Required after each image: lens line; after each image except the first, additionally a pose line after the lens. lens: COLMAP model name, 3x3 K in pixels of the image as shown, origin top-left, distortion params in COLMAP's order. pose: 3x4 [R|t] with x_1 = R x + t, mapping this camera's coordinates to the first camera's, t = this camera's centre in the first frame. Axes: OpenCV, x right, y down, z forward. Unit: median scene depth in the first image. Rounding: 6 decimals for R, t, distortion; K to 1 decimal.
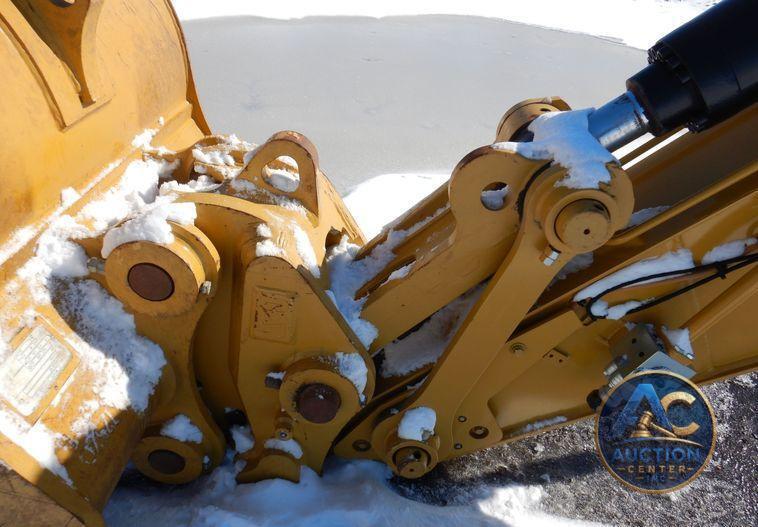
lens RADIAL K [[558.7, 0, 379.7], [0, 558.7, 279.0], [0, 0, 1]] dist [0.027274, -0.003732]
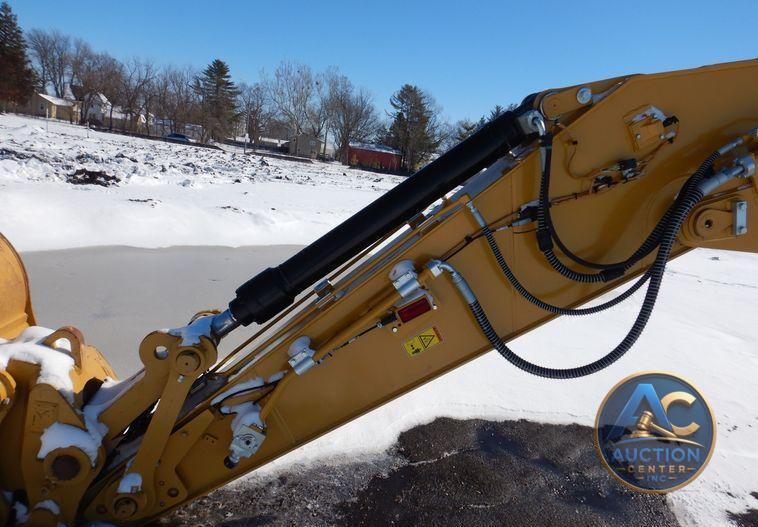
lens RADIAL K [[558.7, 0, 379.7], [0, 558.7, 279.0], [0, 0, 1]] dist [0.027274, -0.003732]
pose [[0.983435, 0.004188, 0.181215, 0.530457], [0.060381, 0.935066, -0.349293, 0.328372], [-0.170911, 0.354449, 0.919323, -1.039476]]
